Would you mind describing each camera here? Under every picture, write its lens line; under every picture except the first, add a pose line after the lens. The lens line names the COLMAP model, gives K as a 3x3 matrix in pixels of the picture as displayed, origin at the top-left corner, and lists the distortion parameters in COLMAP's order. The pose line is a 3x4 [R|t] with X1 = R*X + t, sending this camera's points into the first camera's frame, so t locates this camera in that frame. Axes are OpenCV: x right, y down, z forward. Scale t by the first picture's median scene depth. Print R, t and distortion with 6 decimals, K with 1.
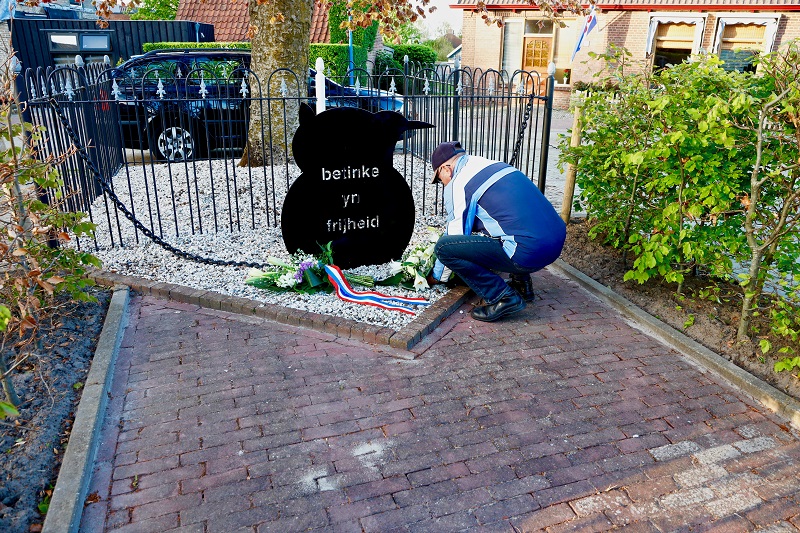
lens RADIAL K [[625.7, 0, 399.6], [0, 625.7, 283.0], [0, 0, 1]] dist [-0.108310, 0.096910]
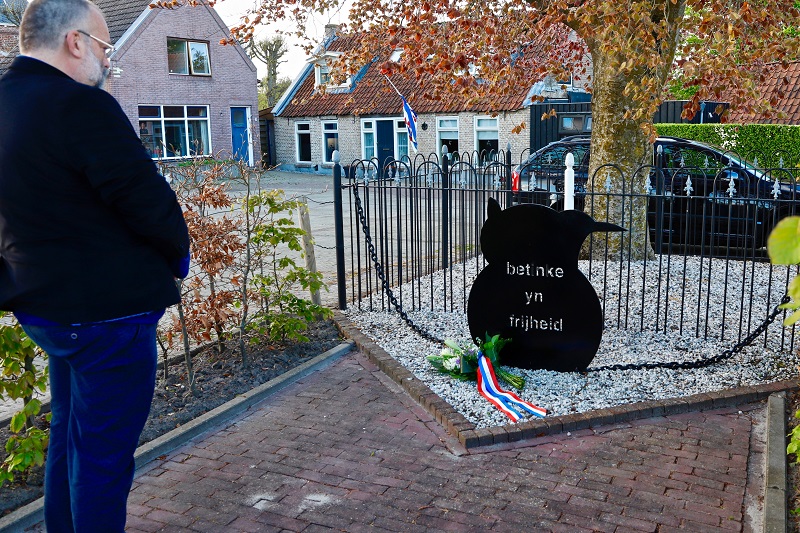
lens RADIAL K [[741.7, 0, 400.0], [0, 741.7, 266.5], [0, 0, 1]] dist [-0.096586, -0.003430]
pose [[0.691419, 0.108663, -0.714235, 0.603712], [-0.230853, 0.970024, -0.075899, -0.046566], [0.684577, 0.217361, 0.695778, 0.052008]]
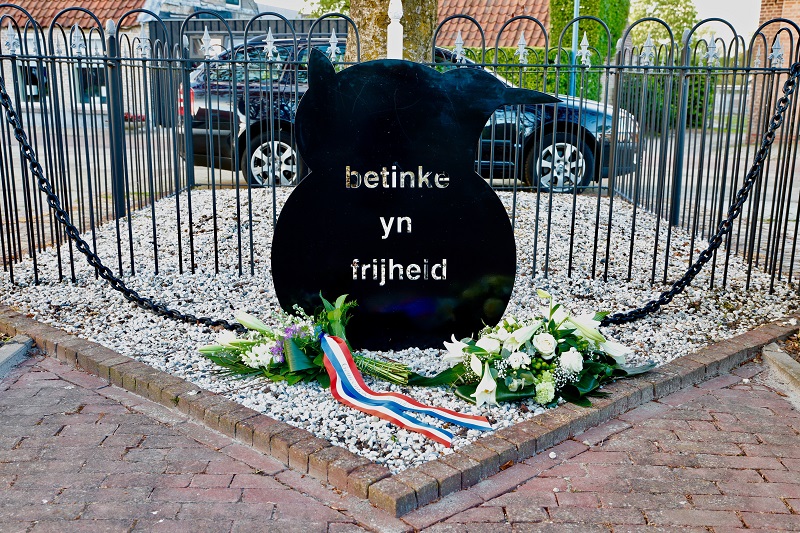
lens RADIAL K [[867.3, 0, 373.6], [0, 867.3, 268.2], [0, 0, 1]] dist [0.002513, 0.030952]
pose [[0.941688, 0.073219, -0.328423, 0.165086], [-0.121012, 0.984427, -0.127510, 0.005350], [0.313973, 0.159818, 0.935884, 0.276965]]
